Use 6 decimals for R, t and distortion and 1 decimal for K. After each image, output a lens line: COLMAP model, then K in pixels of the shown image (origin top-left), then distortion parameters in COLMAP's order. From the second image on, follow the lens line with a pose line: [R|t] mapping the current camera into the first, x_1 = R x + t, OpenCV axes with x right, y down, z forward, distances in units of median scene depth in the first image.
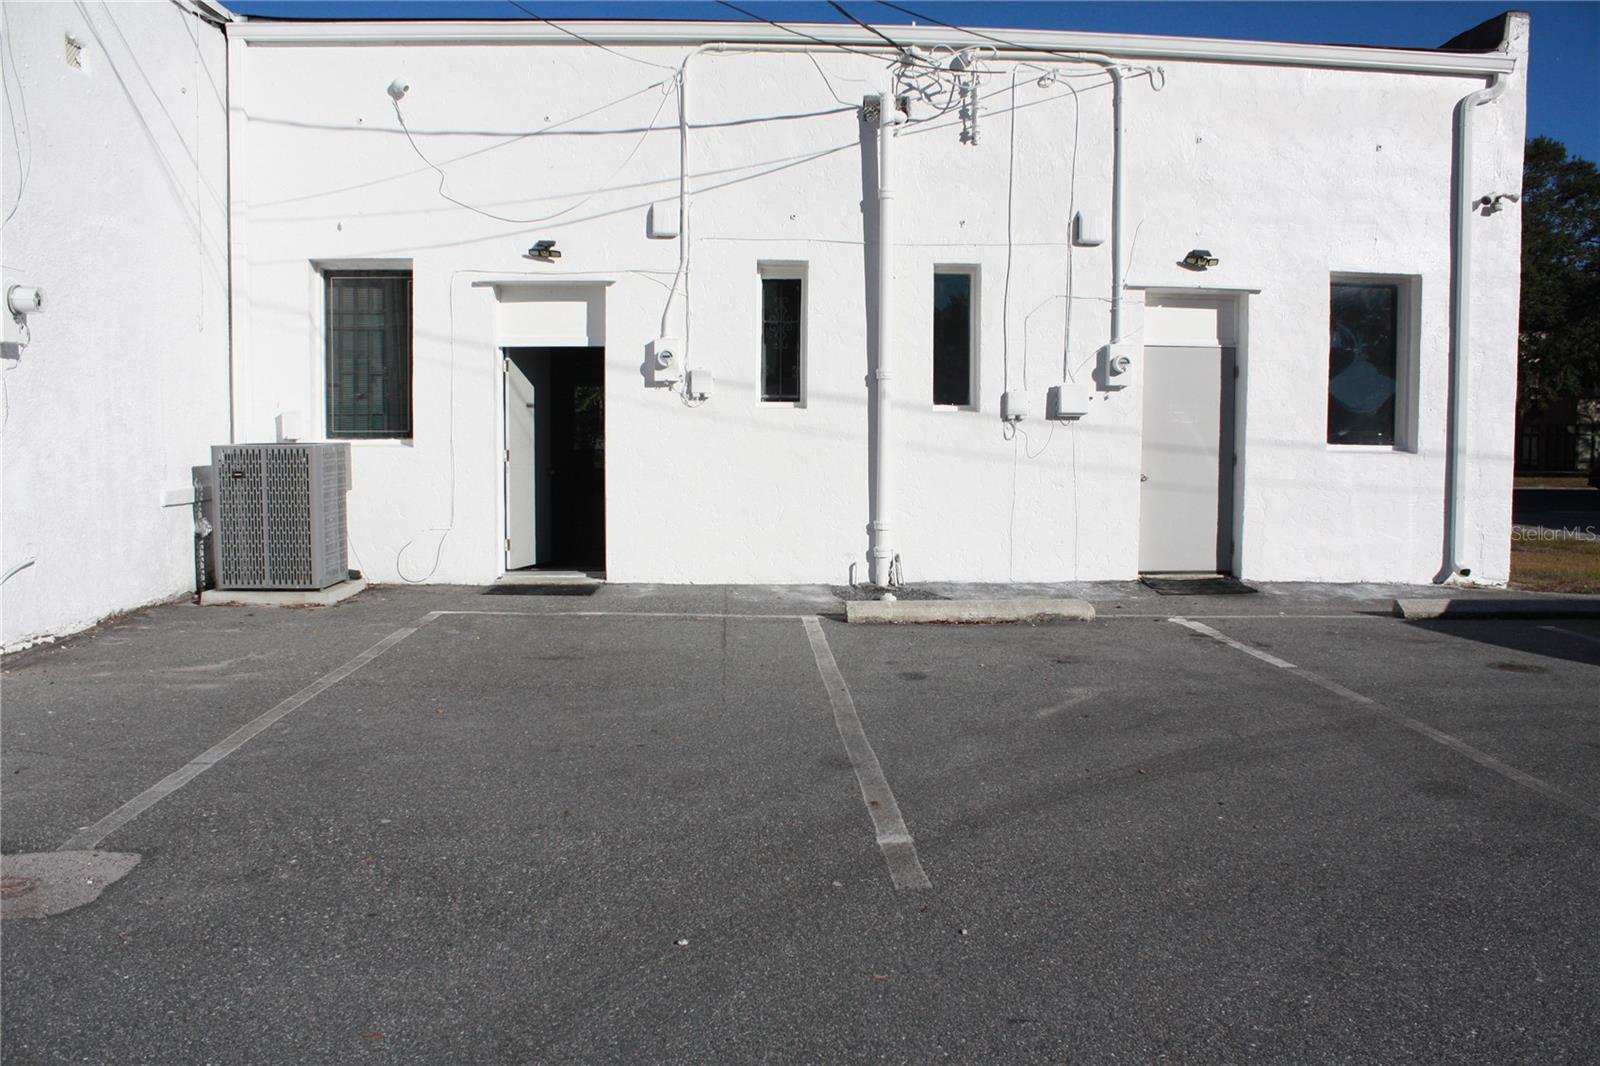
lens RADIAL K [[1335.9, 0, 803.0], [0, 1335.9, 529.6], [0, 0, 1]] dist [-0.154799, 0.132614]
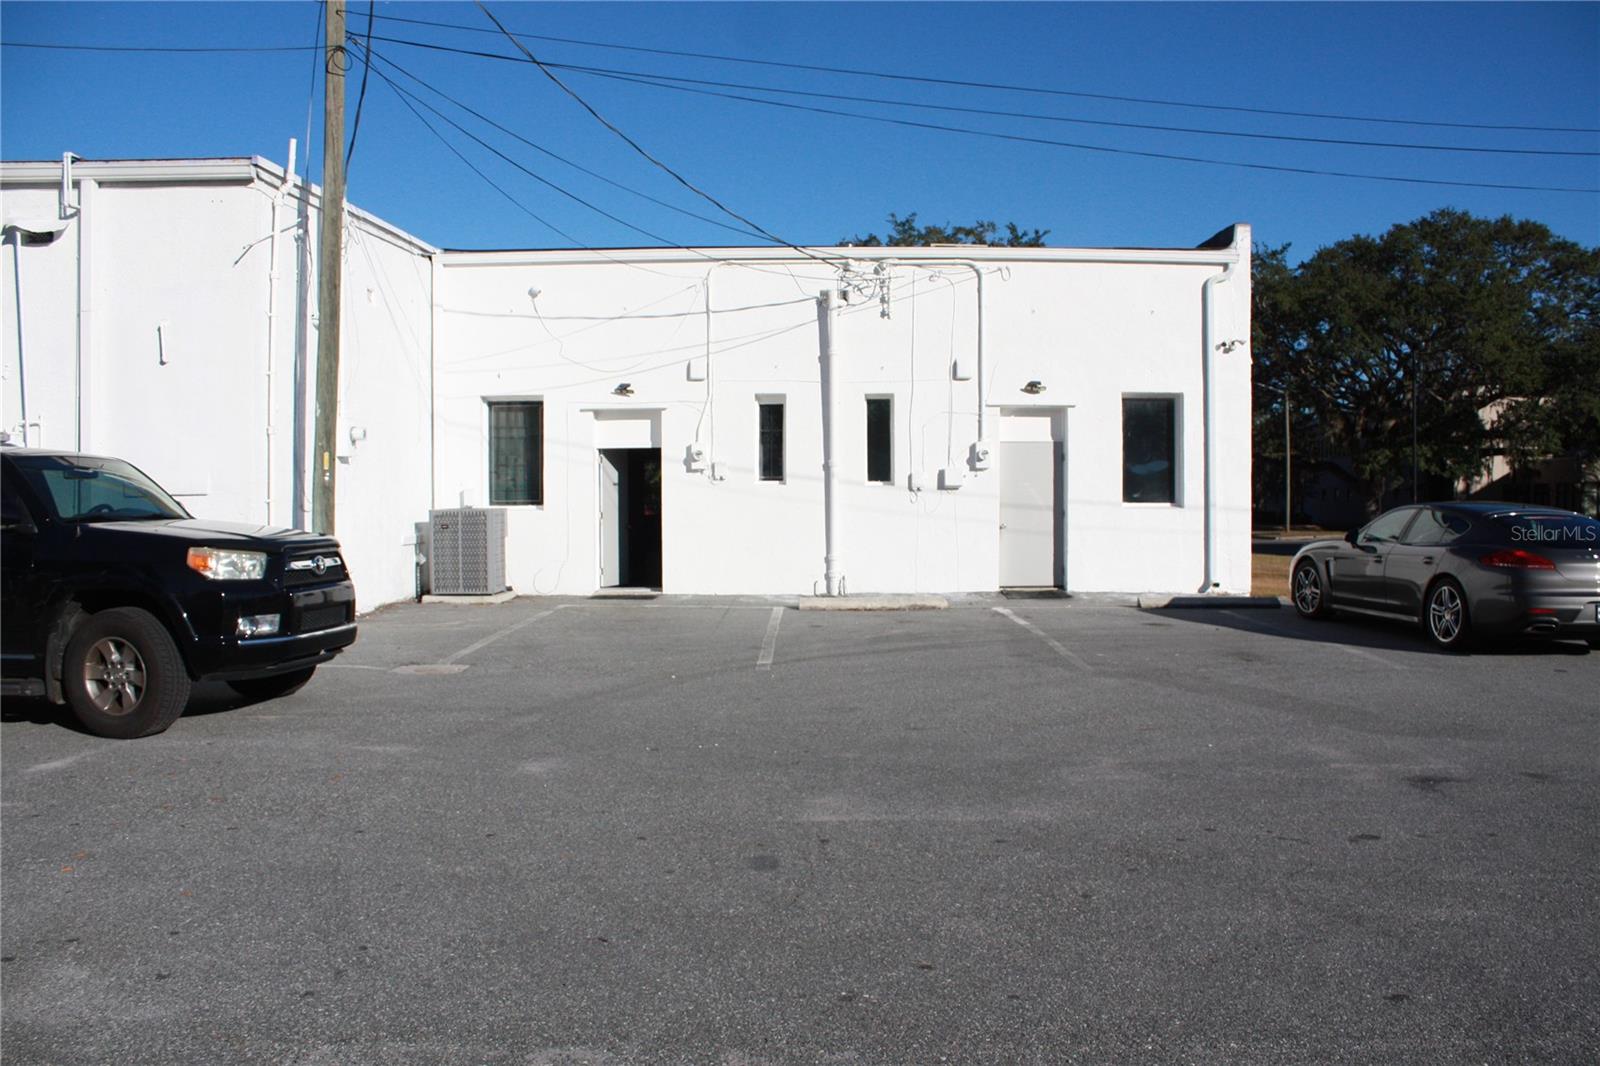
lens RADIAL K [[1335.9, 0, 798.9], [0, 1335.9, 533.4], [0, 0, 1]] dist [-0.154799, 0.132614]
pose [[0.998107, -0.008148, -0.060953, 0.116297], [0.005286, 0.998883, -0.046962, 0.043747], [0.061268, 0.046551, 0.997035, -0.606095]]
